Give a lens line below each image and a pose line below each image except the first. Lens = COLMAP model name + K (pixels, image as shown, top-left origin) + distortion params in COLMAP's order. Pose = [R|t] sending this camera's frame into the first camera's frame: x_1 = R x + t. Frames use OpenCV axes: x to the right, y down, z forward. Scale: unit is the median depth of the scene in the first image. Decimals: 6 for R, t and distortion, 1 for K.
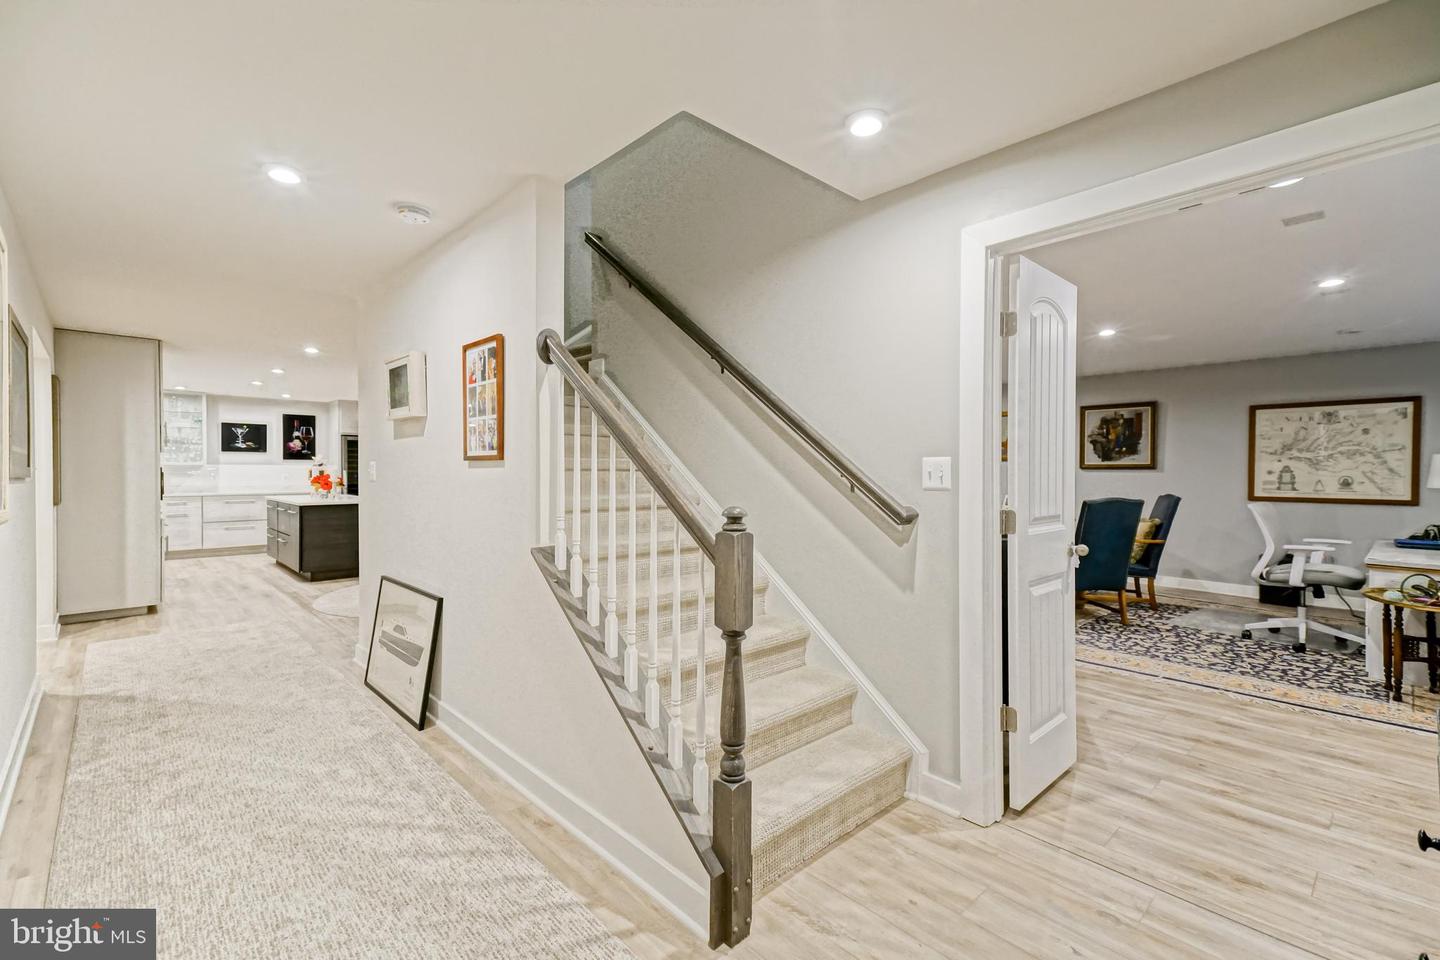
lens RADIAL K [[639.5, 0, 705.8], [0, 639.5, 478.1], [0, 0, 1]] dist [0.042601, -0.002741]
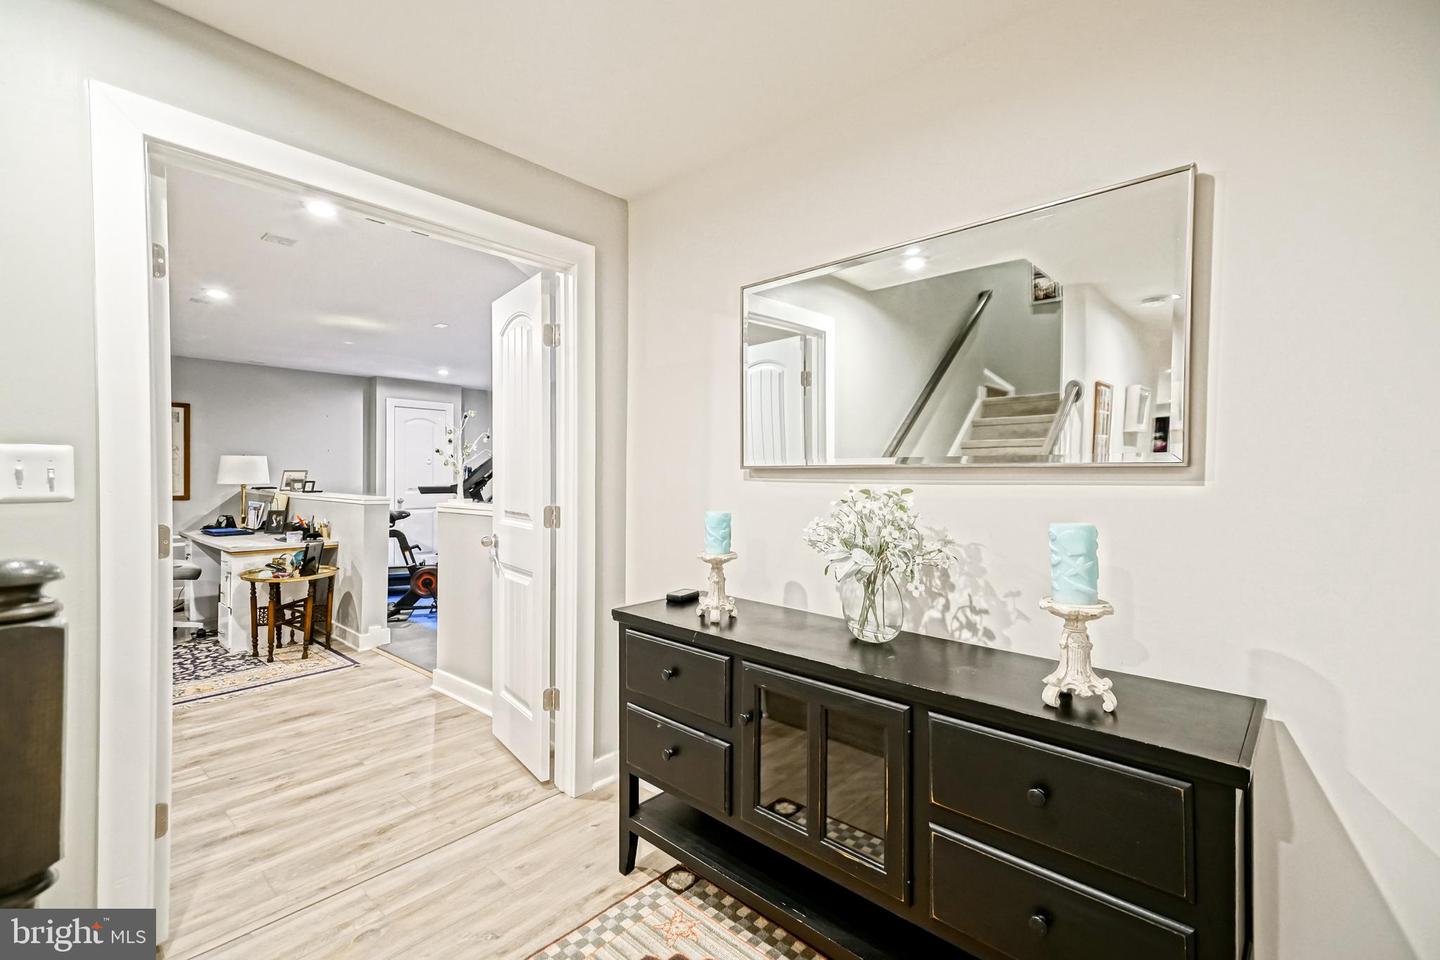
lens RADIAL K [[639.5, 0, 722.2], [0, 639.5, 482.9], [0, 0, 1]] dist [0.042601, -0.002741]
pose [[-0.092533, -0.017281, 0.995560, -0.270163], [0.006026, 0.999821, 0.017915, -0.004947], [-0.995691, 0.007657, -0.092412, 0.404366]]
